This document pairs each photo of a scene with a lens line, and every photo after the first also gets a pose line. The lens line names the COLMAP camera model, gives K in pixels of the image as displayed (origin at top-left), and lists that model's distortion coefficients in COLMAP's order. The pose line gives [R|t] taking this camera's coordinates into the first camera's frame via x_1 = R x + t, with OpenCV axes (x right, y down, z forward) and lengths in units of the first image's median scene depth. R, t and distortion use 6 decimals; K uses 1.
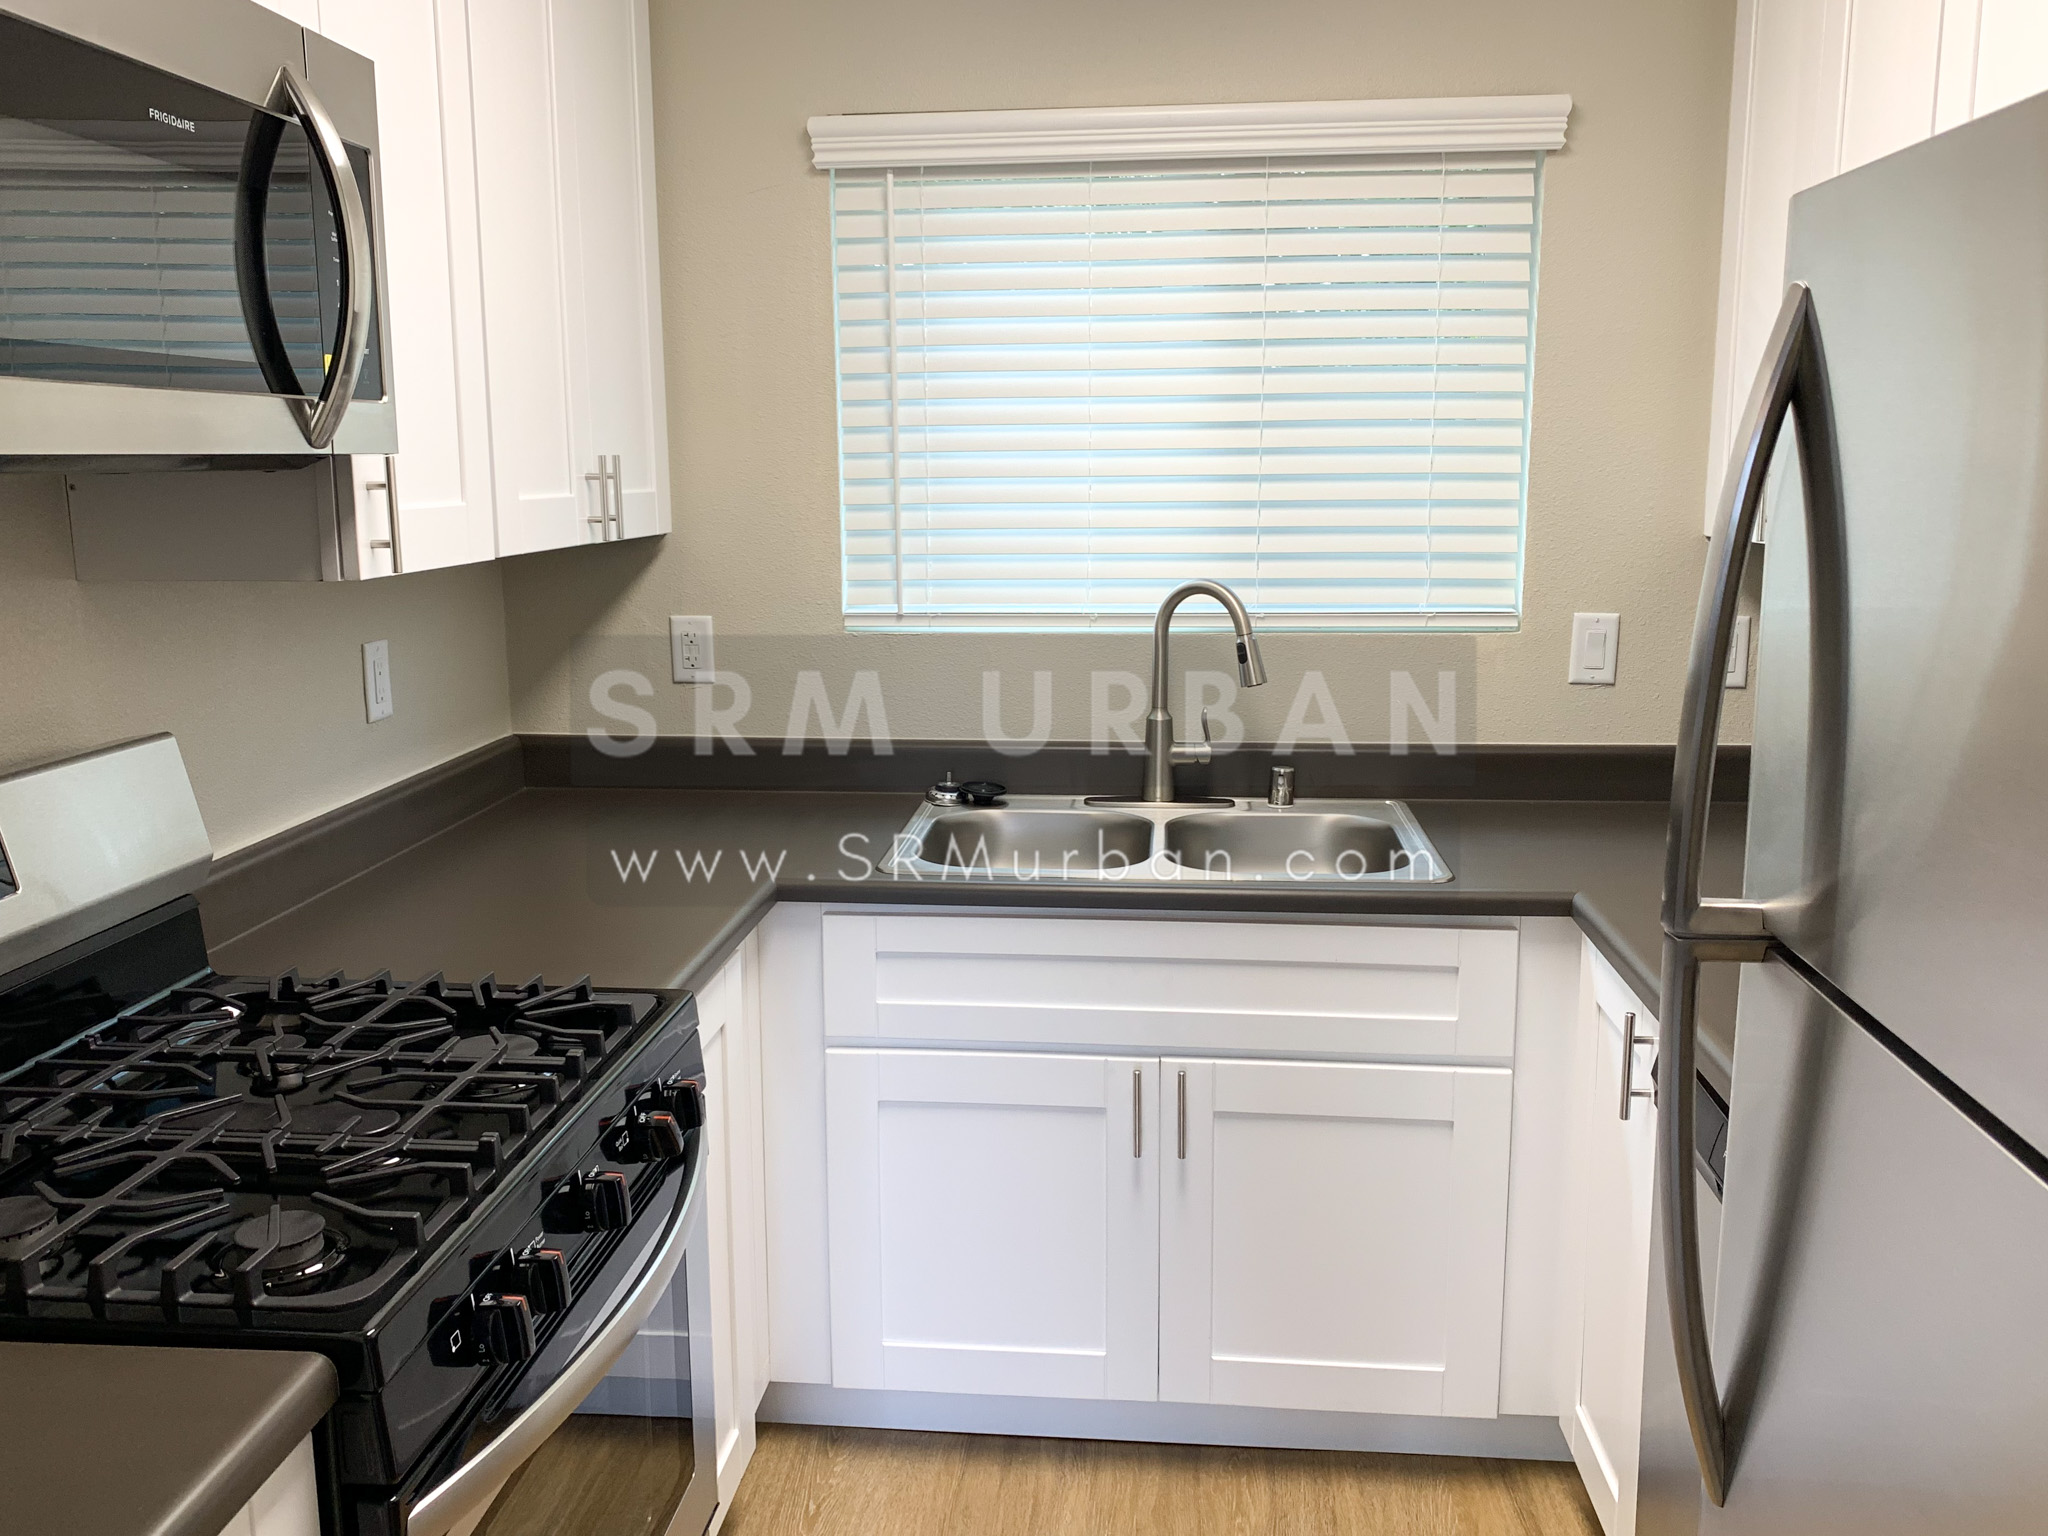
lens RADIAL K [[1562.5, 0, 1016.8], [0, 1562.5, 753.2], [0, 0, 1]] dist [0.038659, -0.037299]
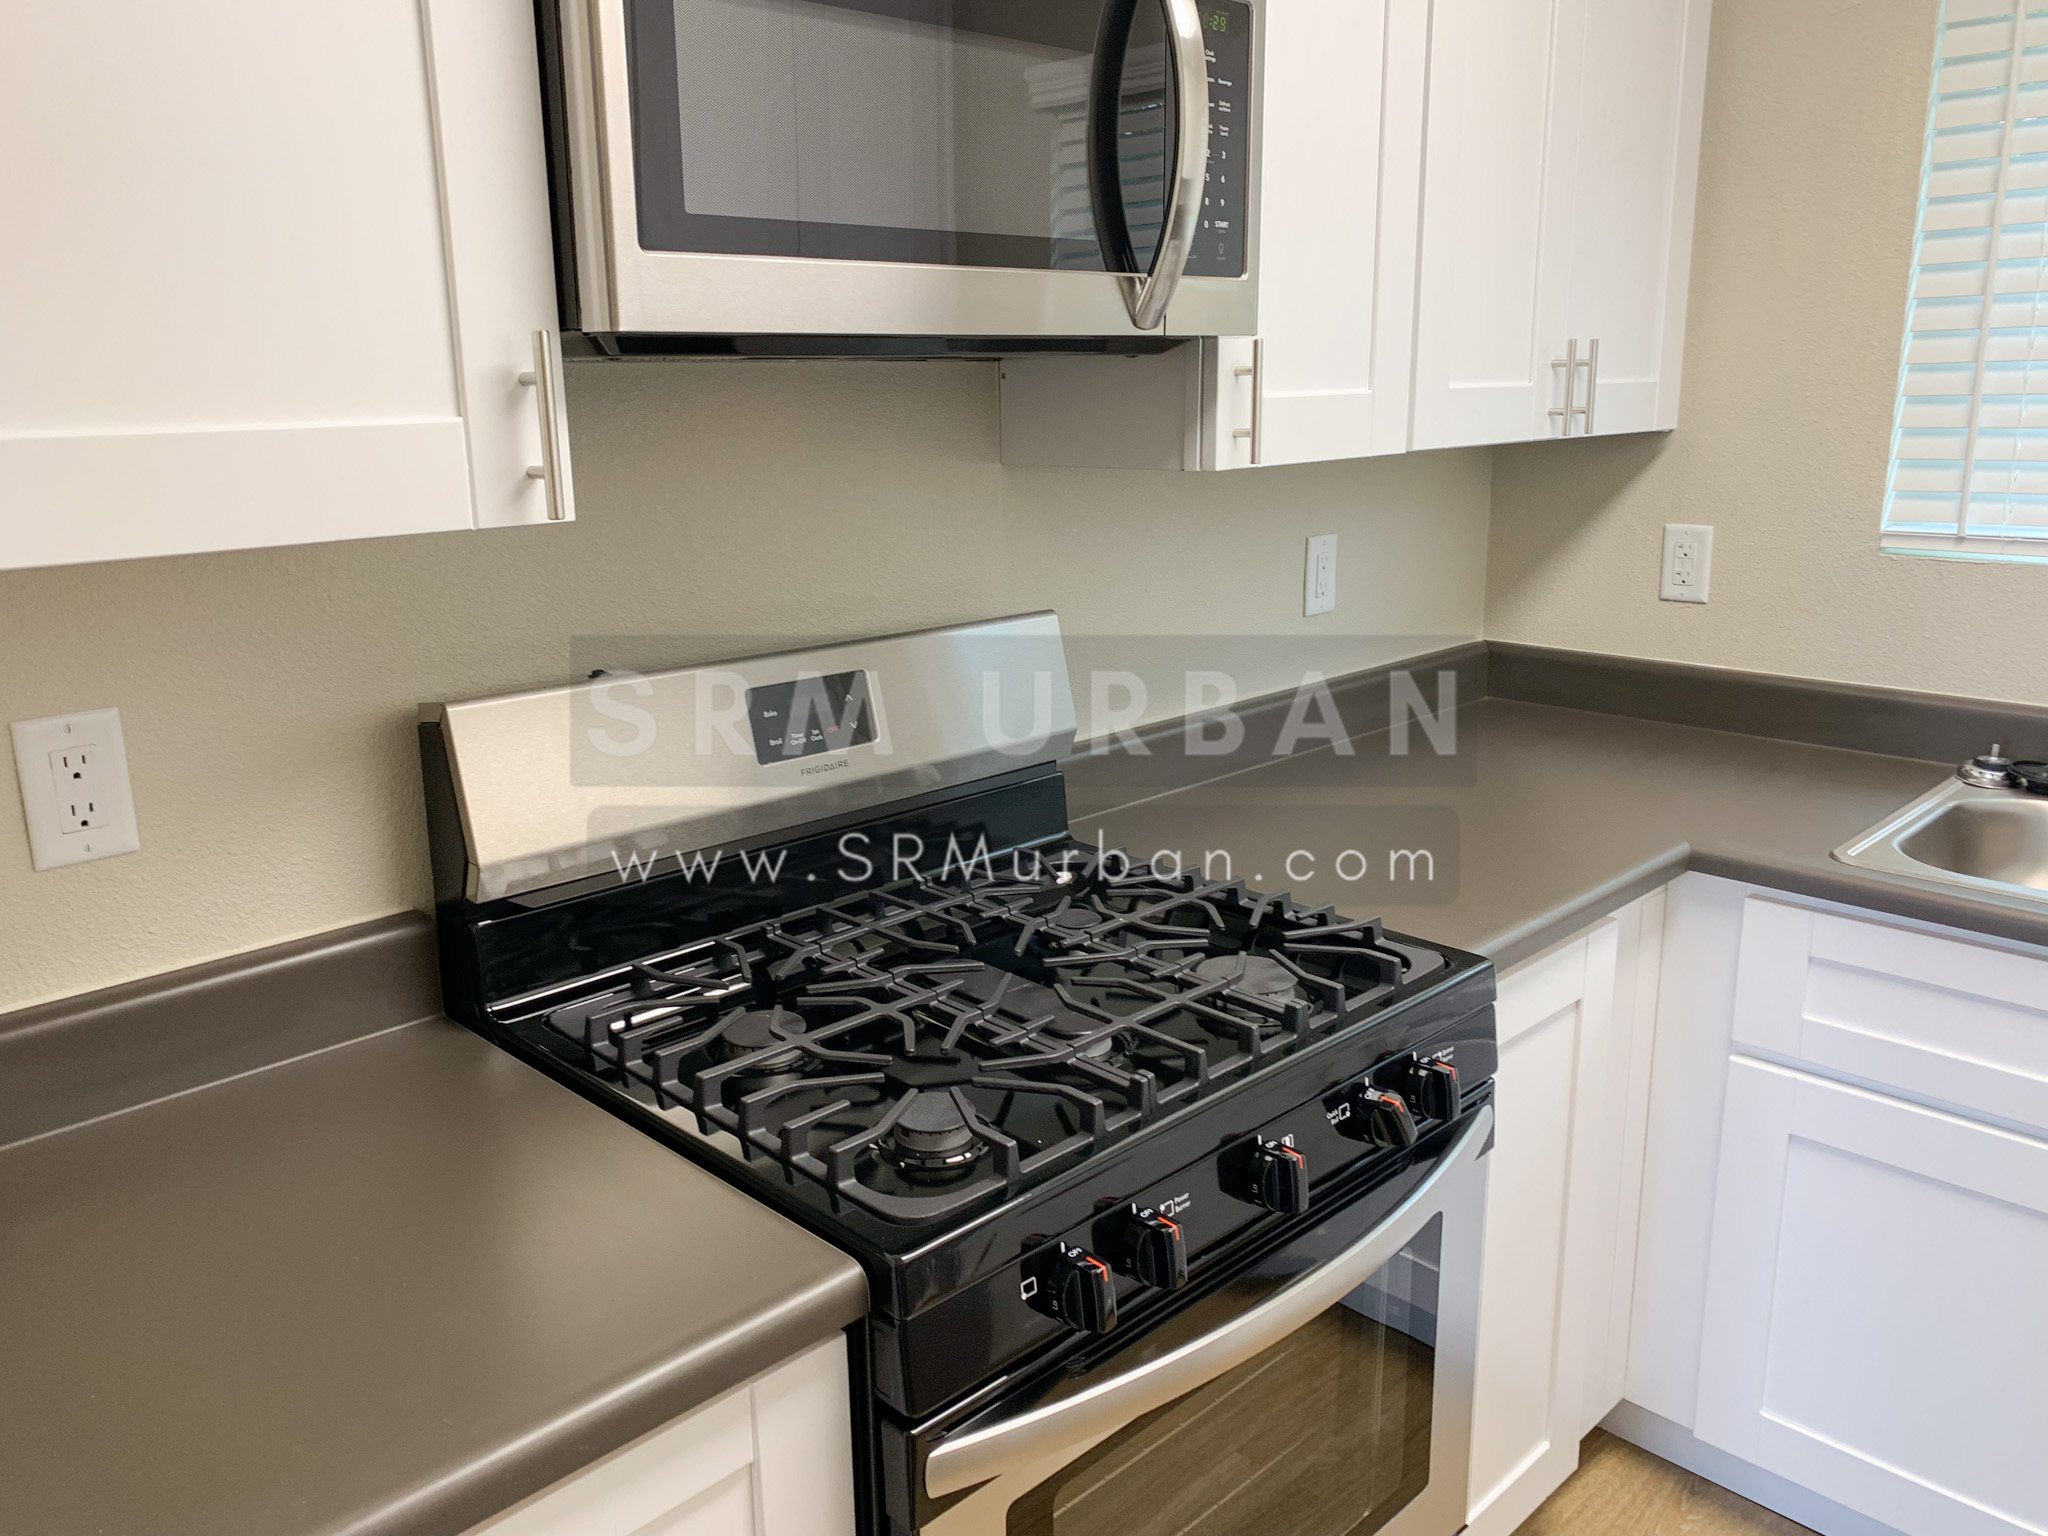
lens RADIAL K [[1494.4, 0, 1023.4], [0, 1494.4, 747.1], [0, 0, 1]] dist [0.067347, -0.094459]
pose [[0.766122, 0.144799, -0.626171, 0.073026], [-0.103749, 0.989375, 0.101851, -0.016594], [0.634266, -0.013066, 0.773005, 0.148022]]
